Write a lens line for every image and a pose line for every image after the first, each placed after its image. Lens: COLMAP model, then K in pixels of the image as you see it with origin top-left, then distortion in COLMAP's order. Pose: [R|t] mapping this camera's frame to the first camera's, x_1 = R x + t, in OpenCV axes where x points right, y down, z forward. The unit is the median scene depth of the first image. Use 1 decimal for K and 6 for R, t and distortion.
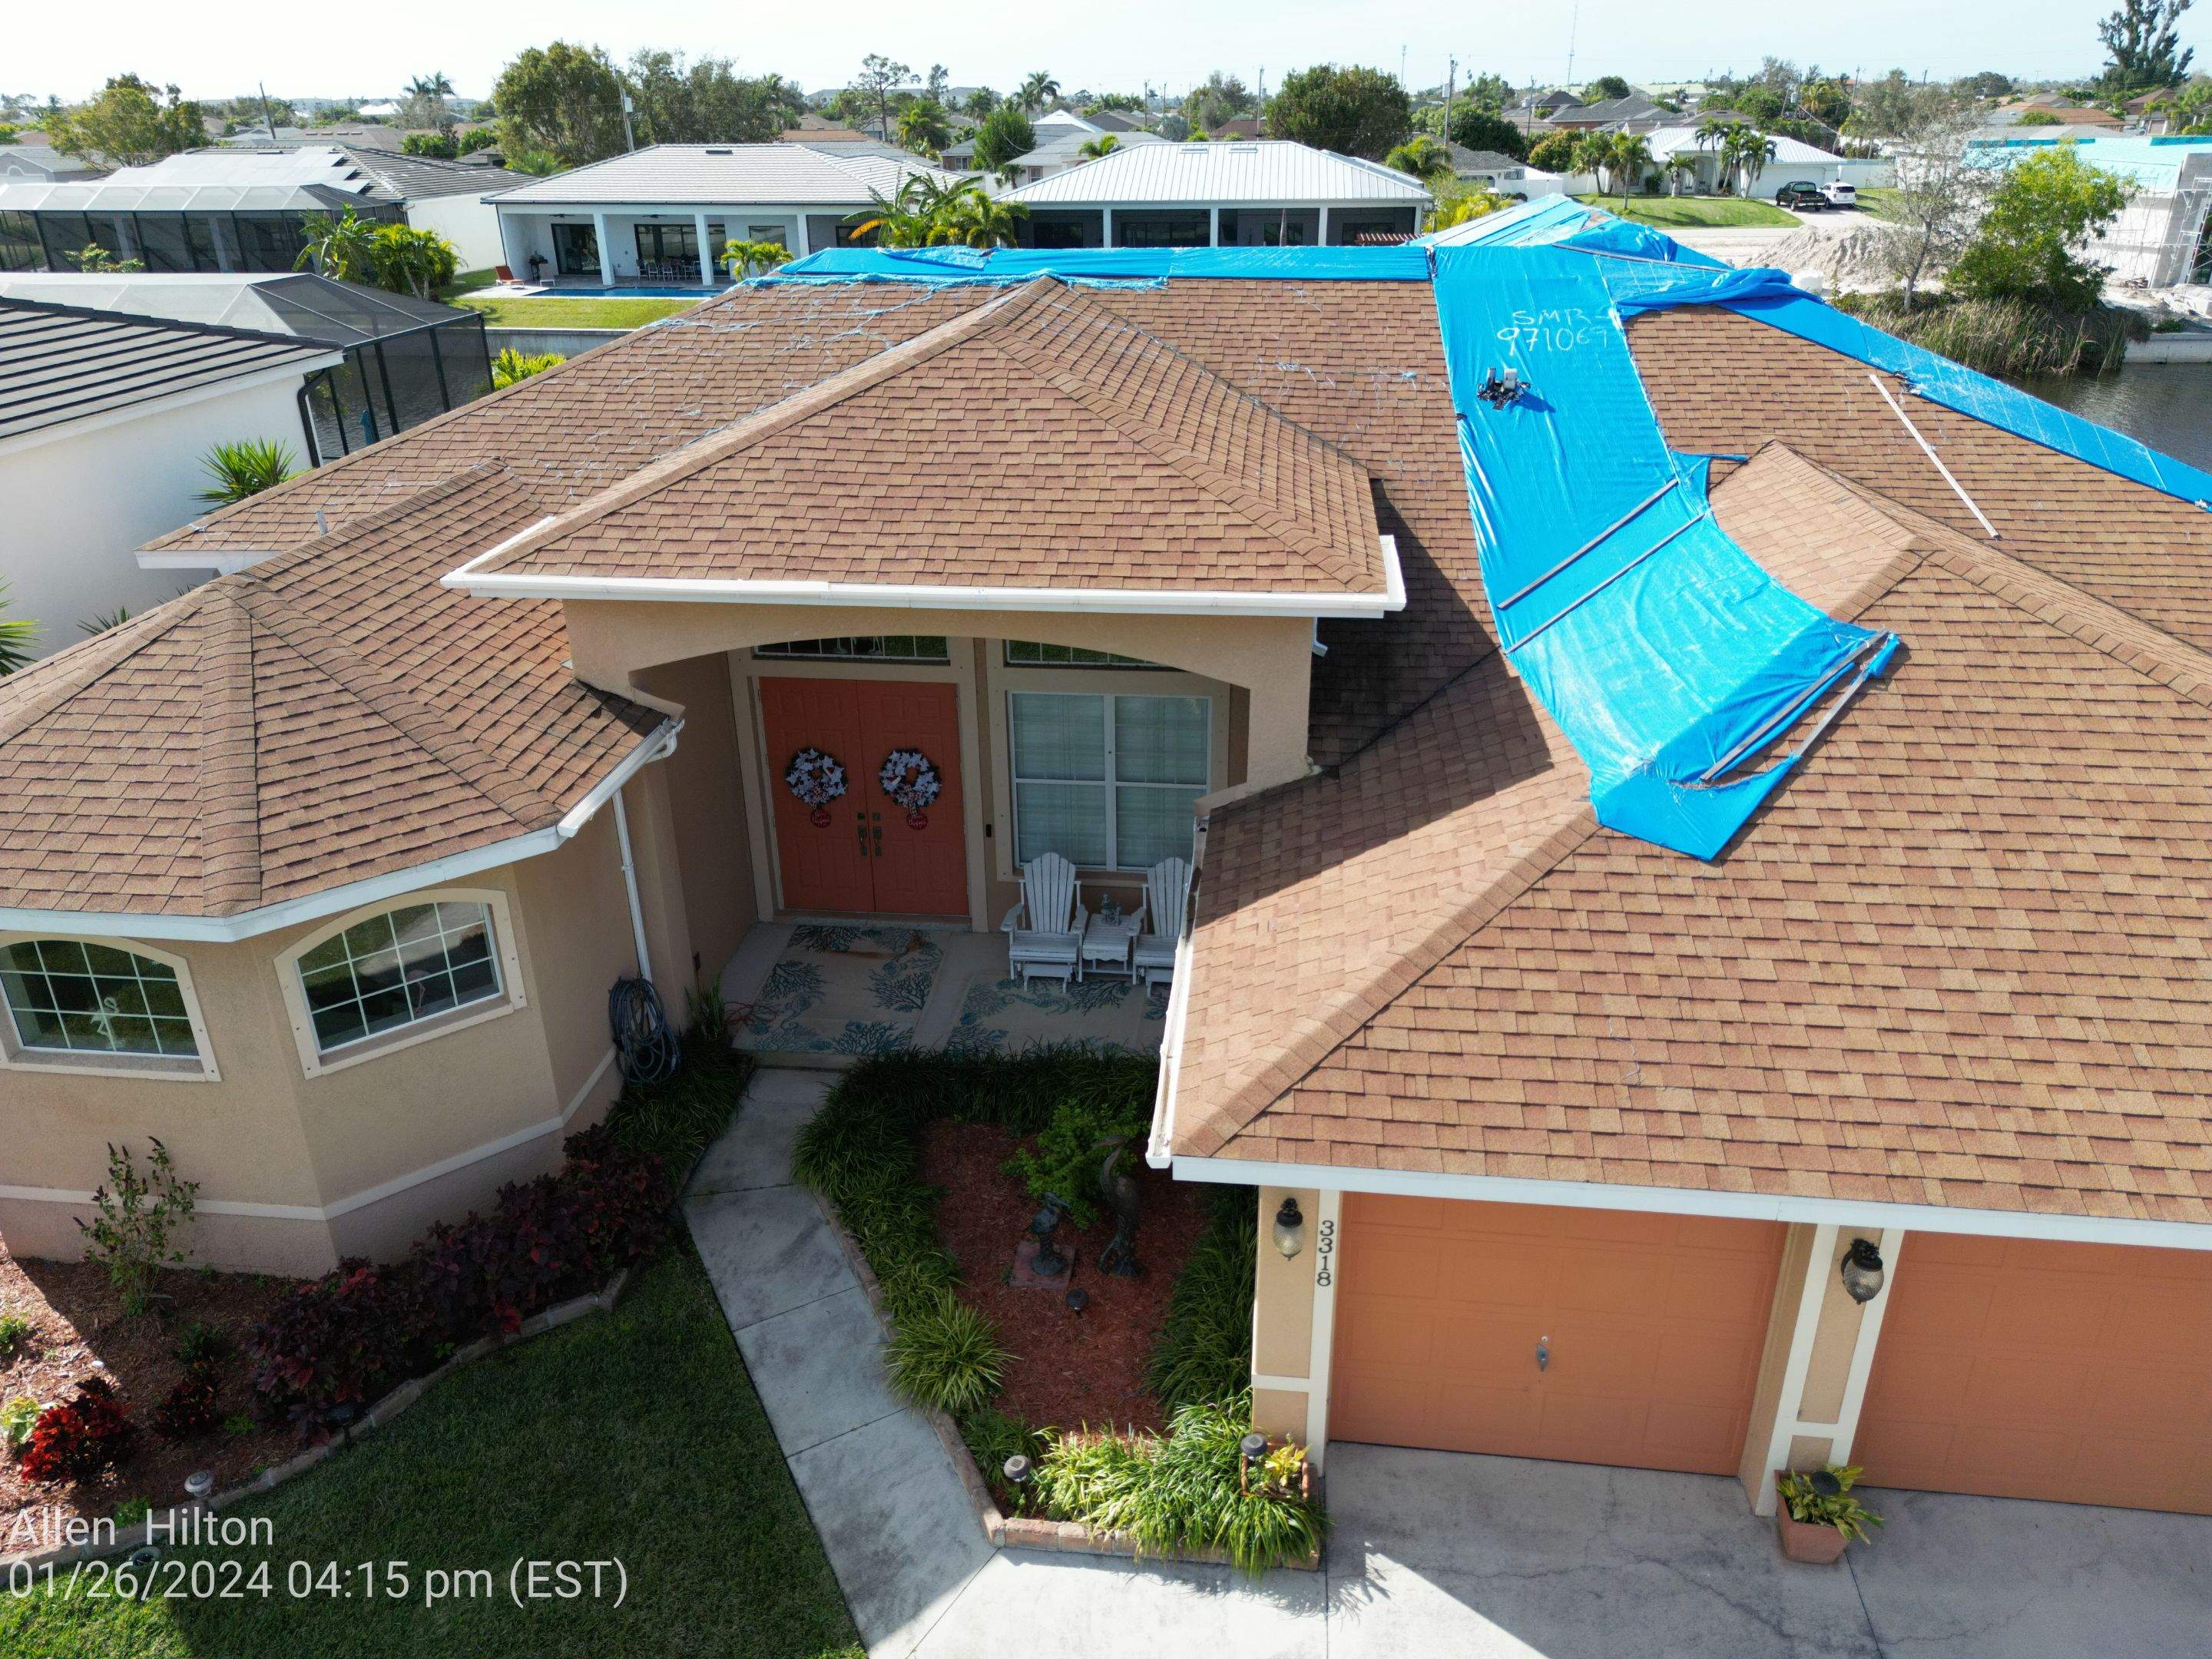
lens RADIAL K [[1551.0, 0, 1102.8], [0, 1551.0, 833.1], [0, 0, 1]] dist [0.068049, -0.061727]
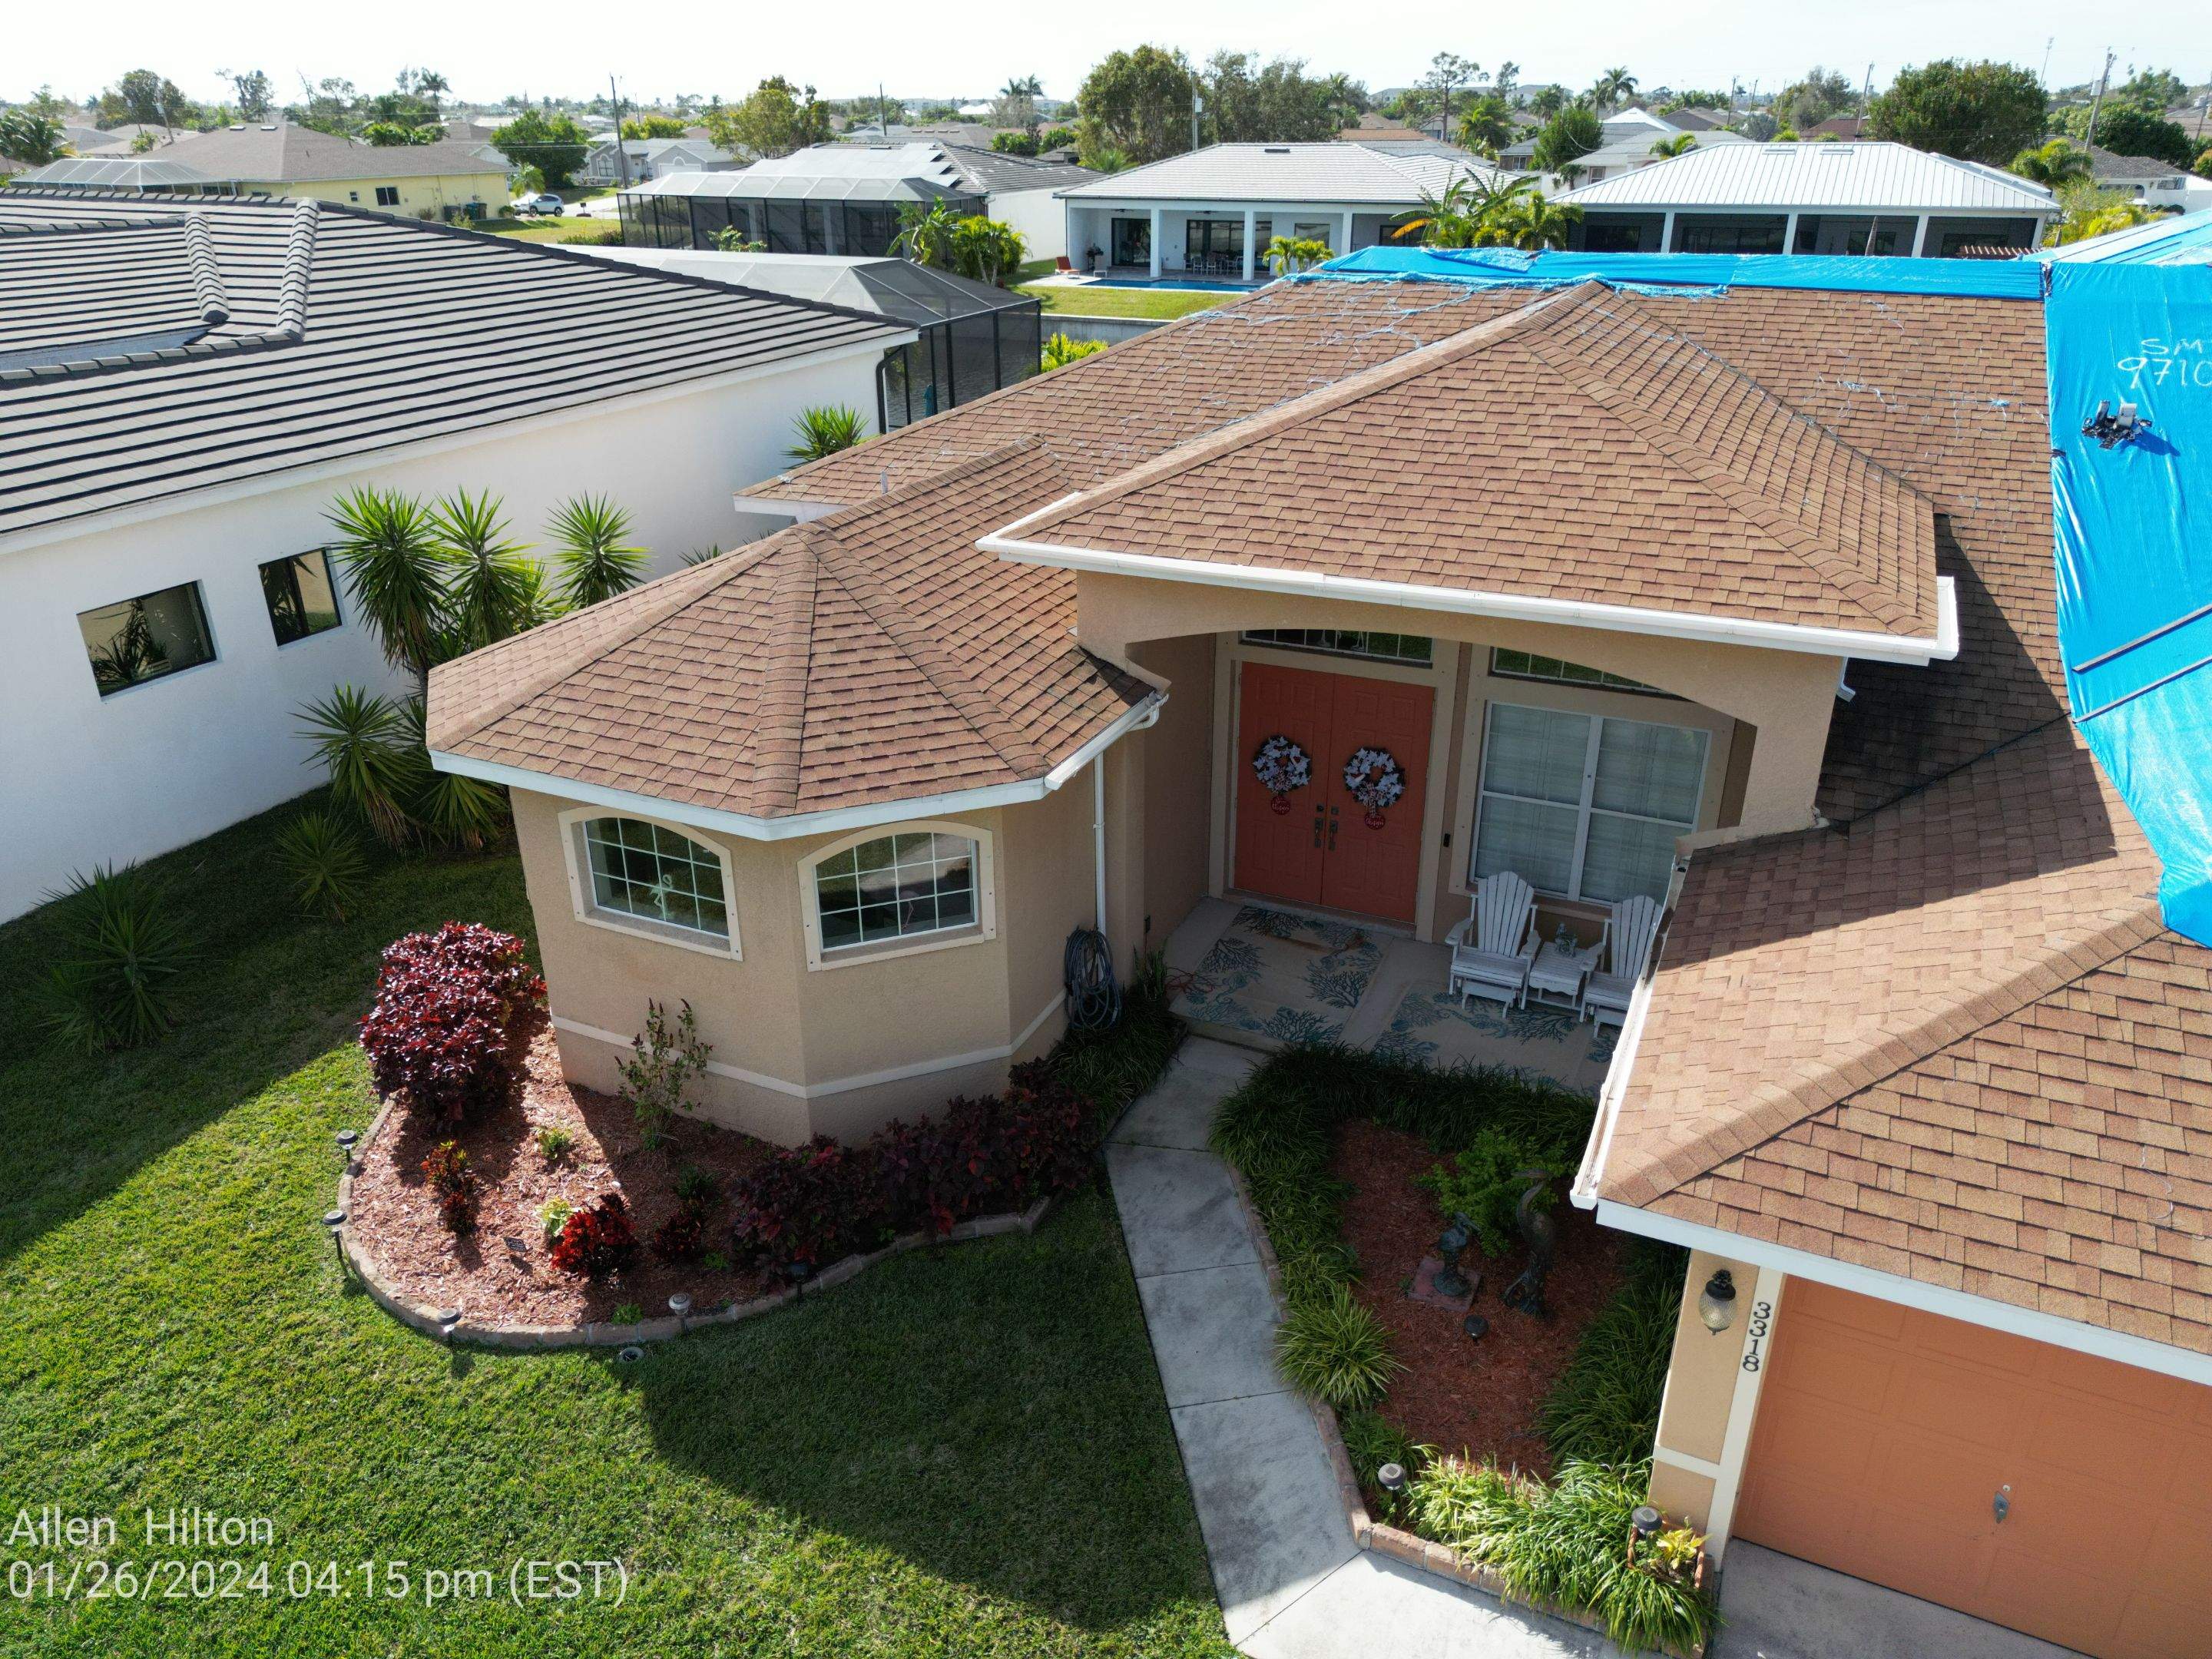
lens RADIAL K [[1555.7, 0, 1104.4], [0, 1555.7, 831.1], [0, 0, 1]] dist [0.066224, -0.064699]
pose [[0.948973, 0.137541, -0.283783, -0.000505], [-0.137915, 0.990266, 0.018764, 0.003826], [0.283601, 0.021332, 0.958705, -0.009322]]
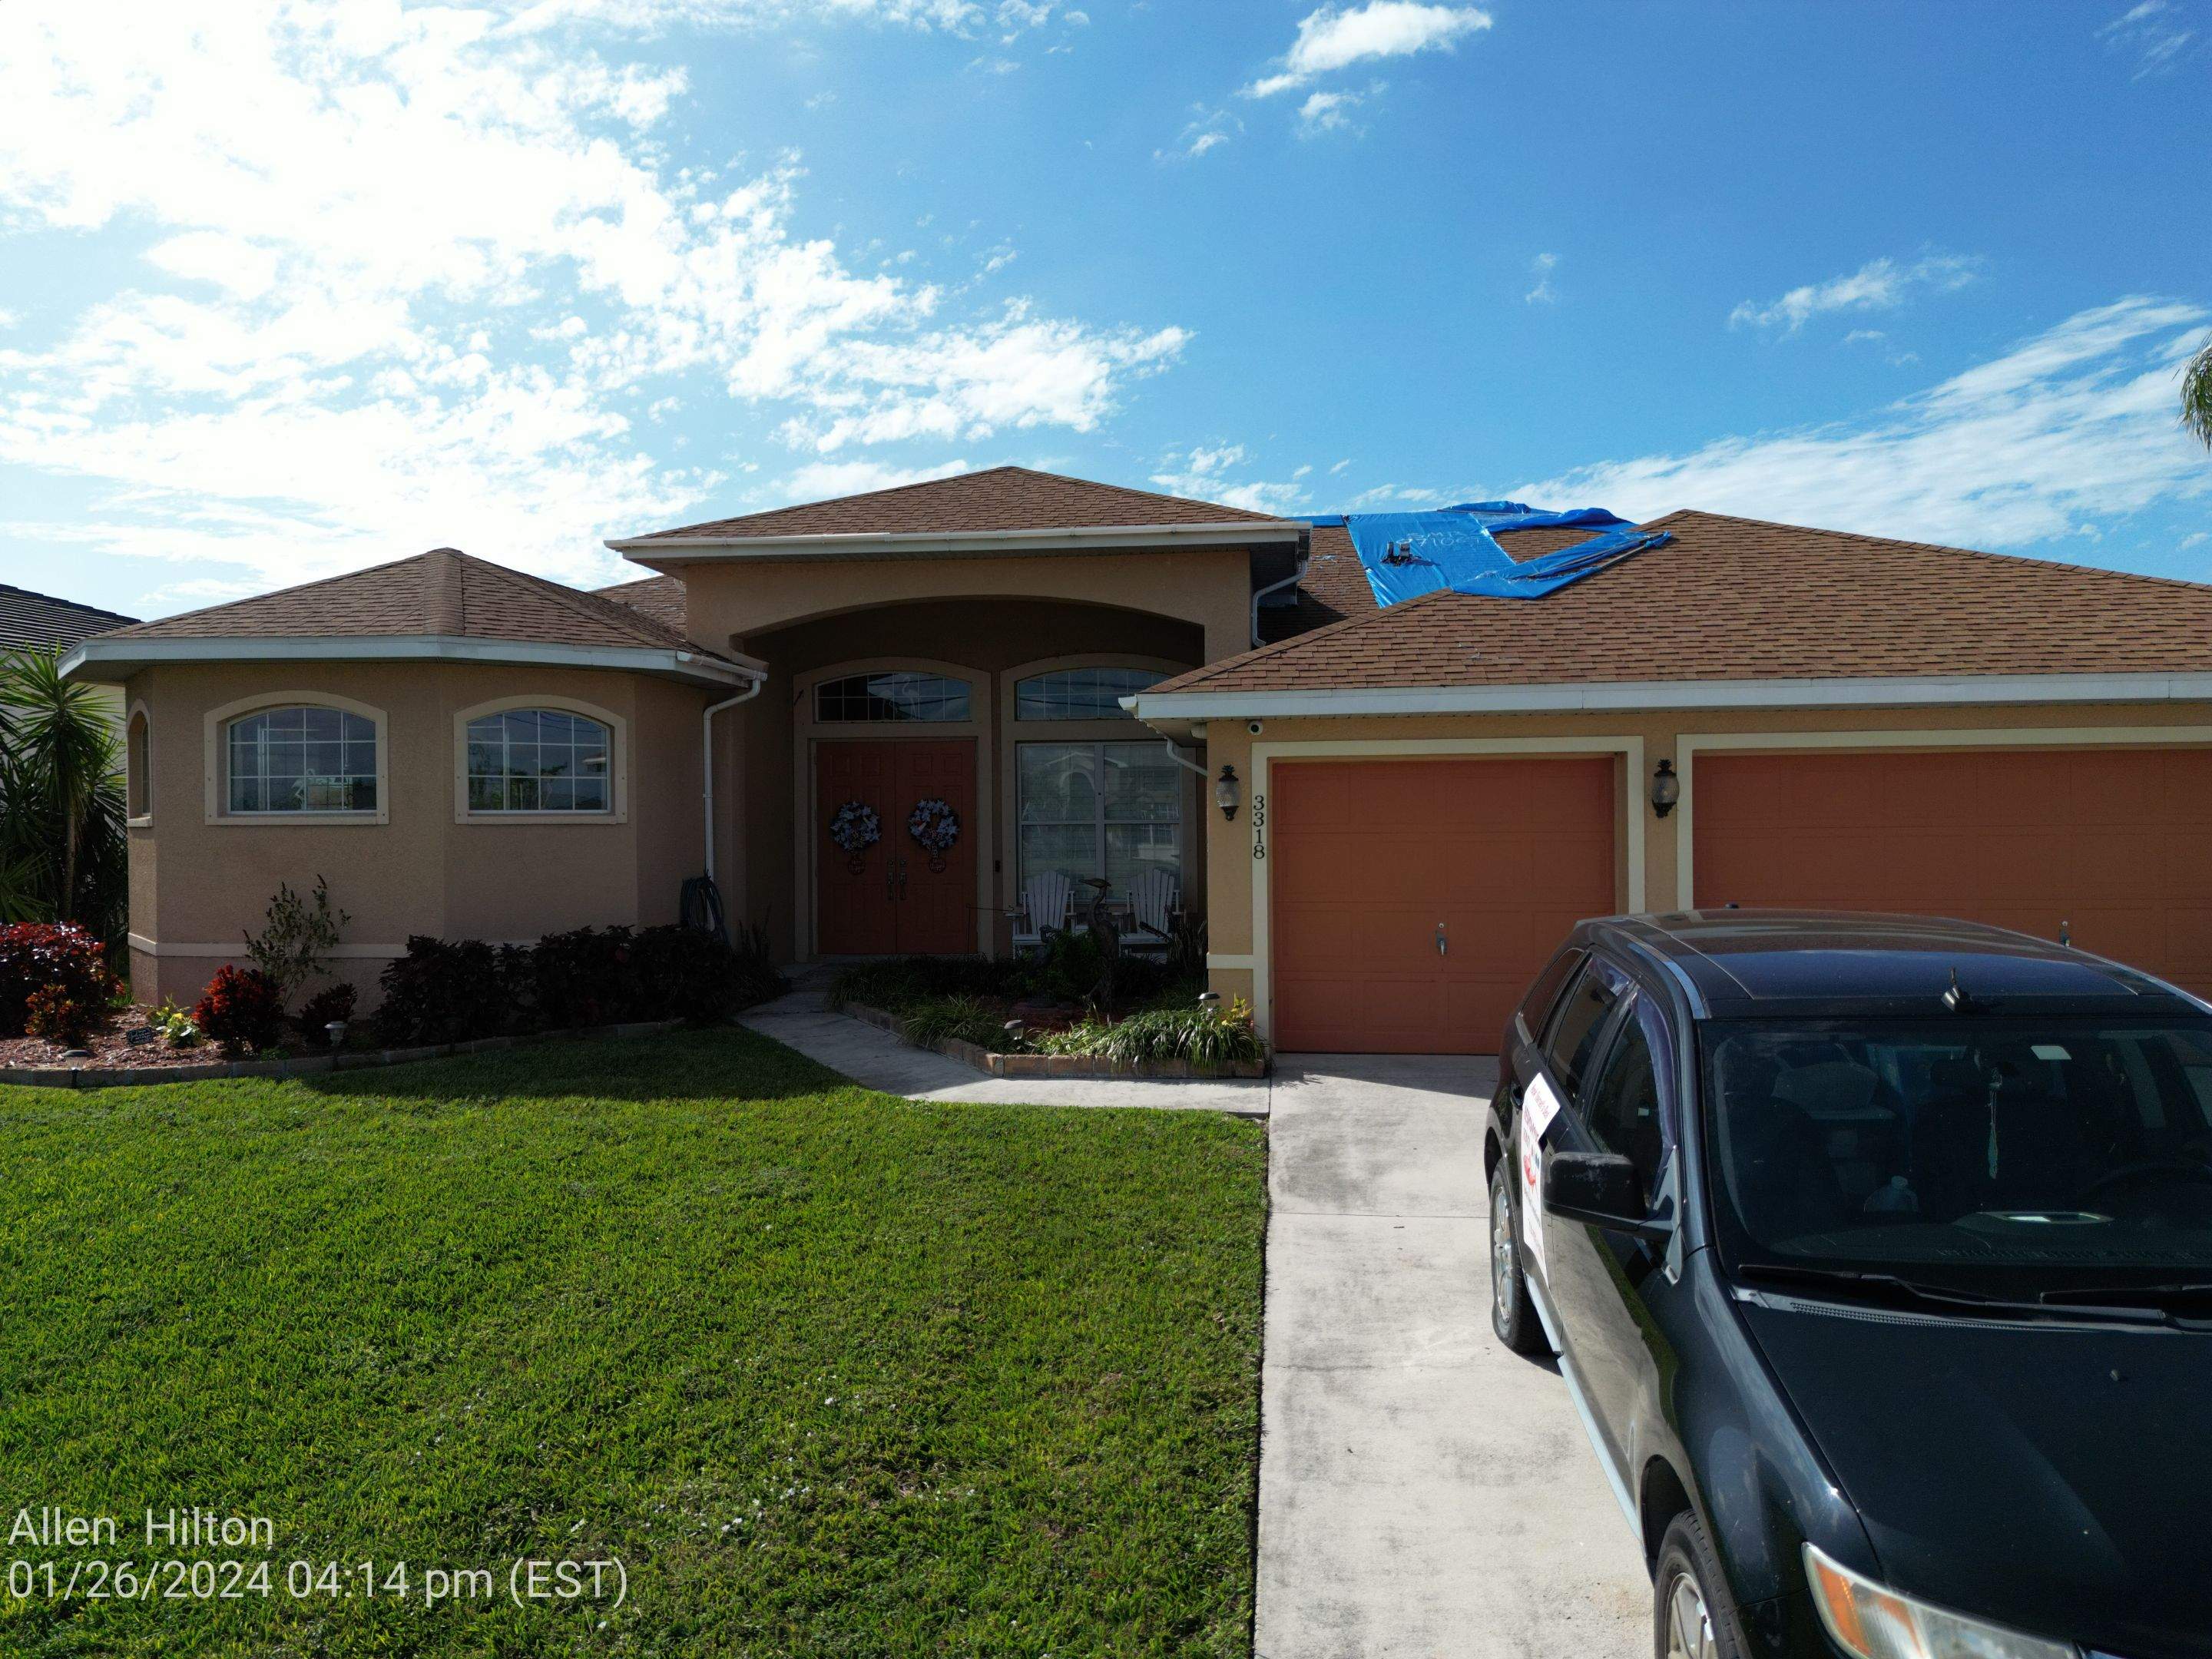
lens RADIAL K [[1555.7, 0, 1104.4], [0, 1555.7, 831.1], [0, 0, 1]] dist [0.066224, -0.064699]
pose [[0.999993, 0.002106, -0.003149, 0.010625], [-0.003232, 0.907925, -0.419120, 0.433411], [0.001976, 0.419127, 0.907925, -0.085920]]
